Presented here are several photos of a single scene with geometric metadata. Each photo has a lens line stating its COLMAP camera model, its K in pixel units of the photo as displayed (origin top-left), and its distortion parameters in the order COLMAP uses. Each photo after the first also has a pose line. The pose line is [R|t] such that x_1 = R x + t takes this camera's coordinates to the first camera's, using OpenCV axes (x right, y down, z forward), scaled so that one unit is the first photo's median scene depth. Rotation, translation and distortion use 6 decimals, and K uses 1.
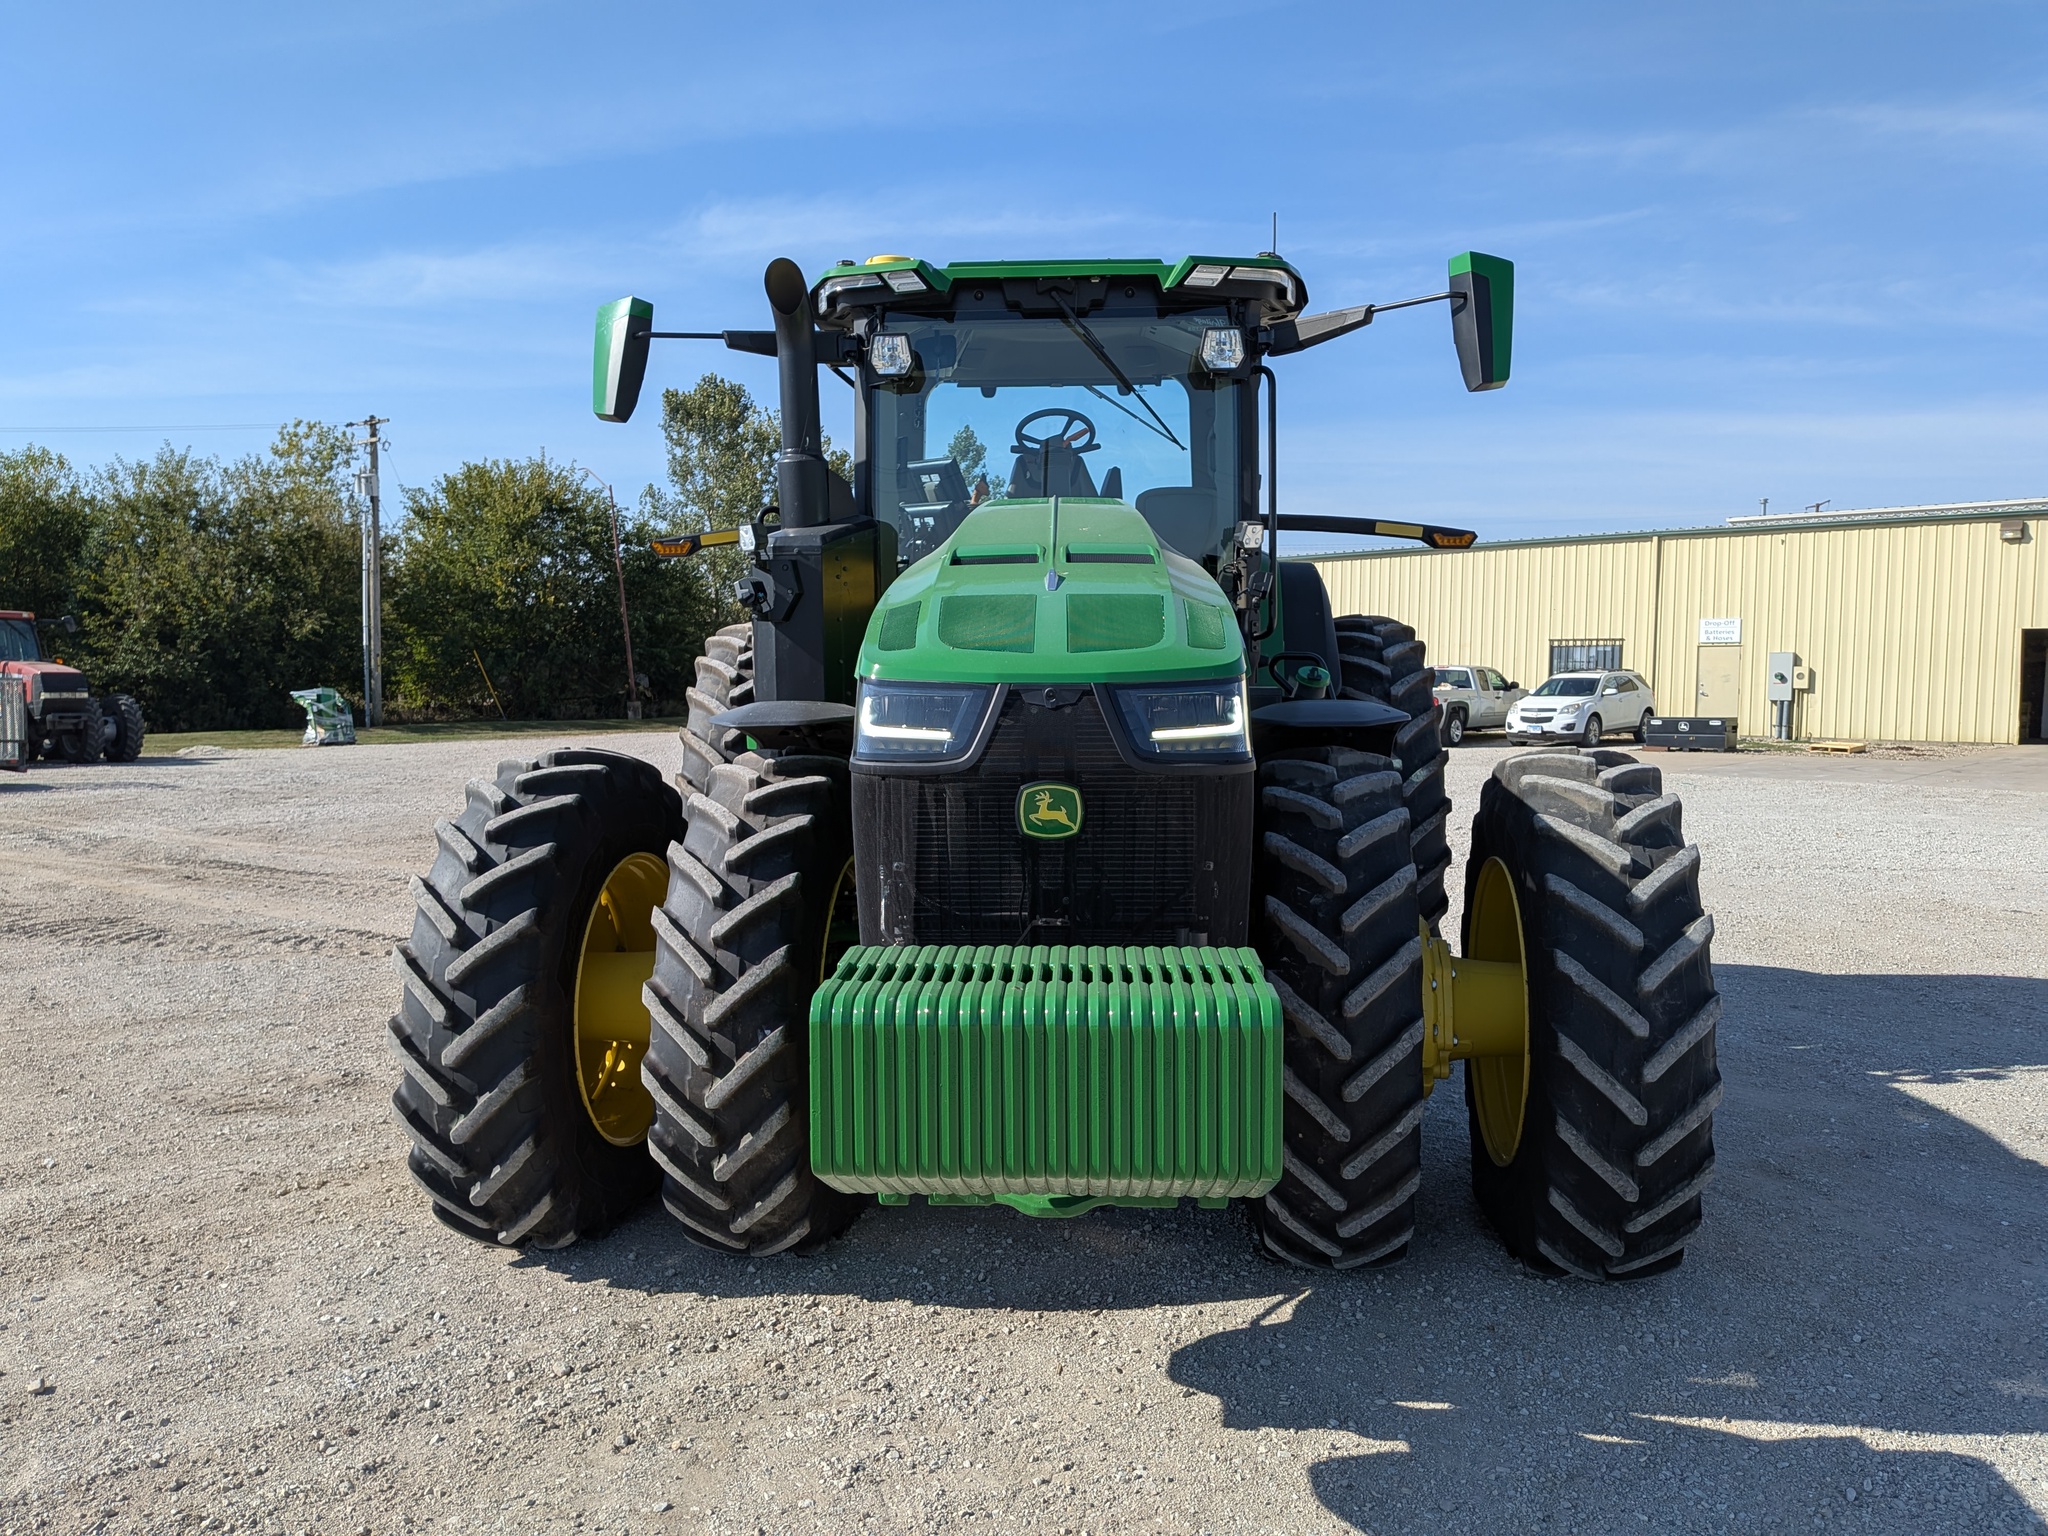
lens RADIAL K [[1572.0, 0, 1029.0], [0, 1572.0, 806.6], [0, 0, 1]] dist [0.040457, -0.001490]
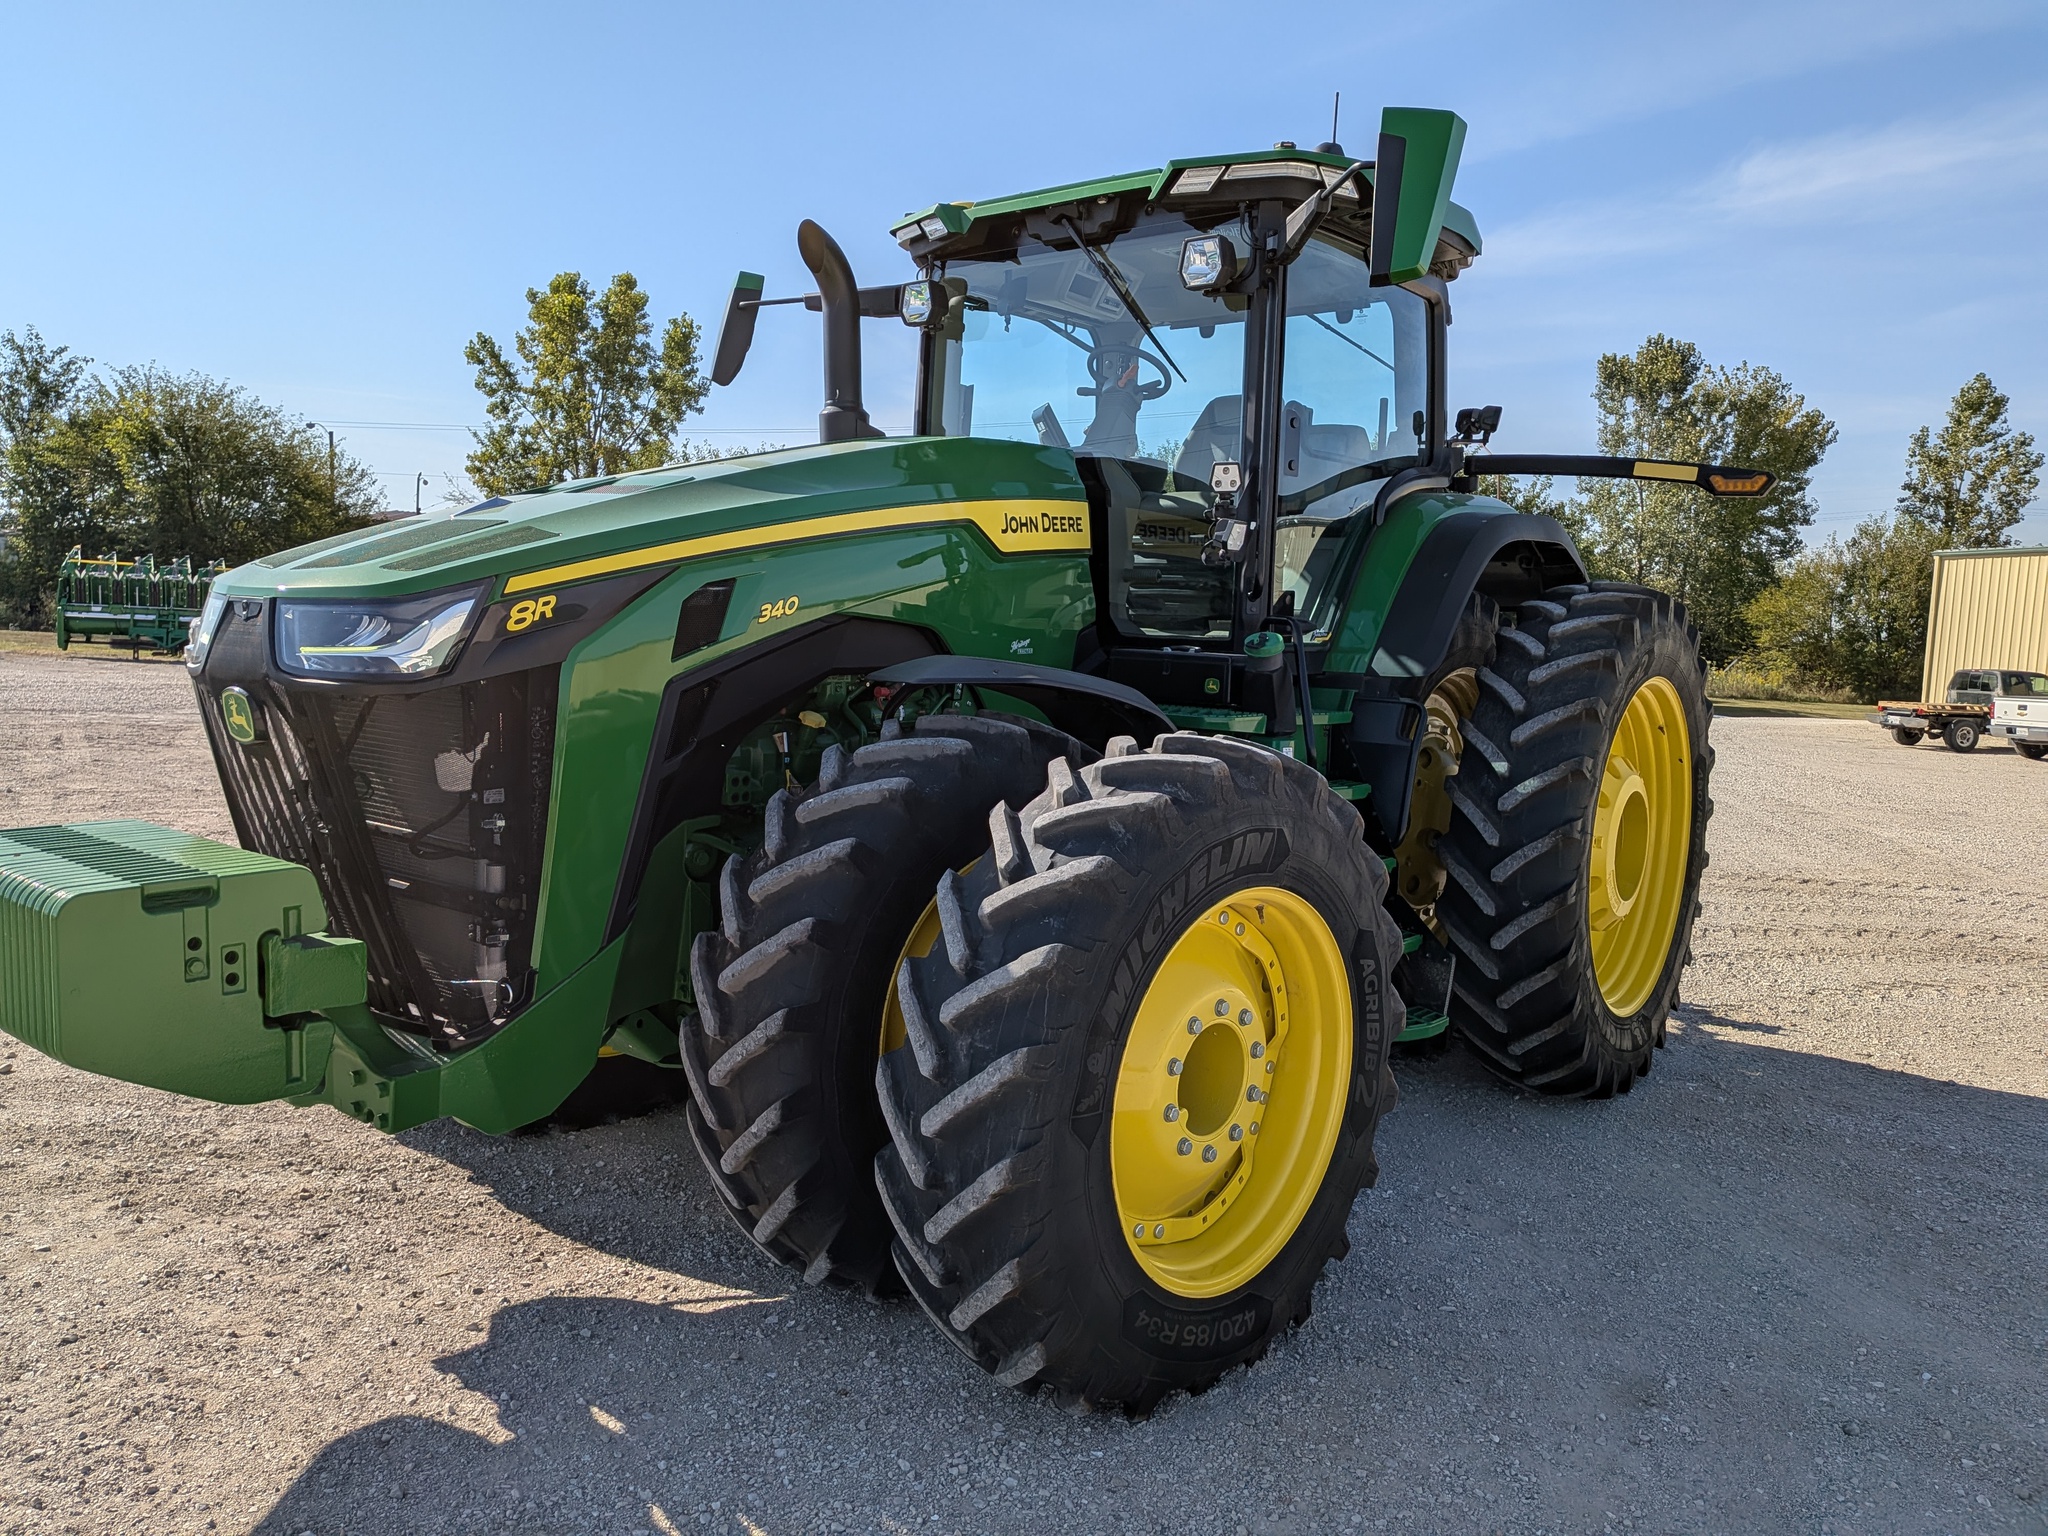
lens RADIAL K [[1588.1, 0, 1024.0], [0, 1588.1, 768.0], [0, 0, 1]] dist [0.033994, -0.002293]
pose [[0.774377, 0.096242, -0.625361, 0.621071], [-0.105124, 0.994197, 0.022832, -0.023506], [0.623930, 0.048060, 0.780001, 0.269012]]
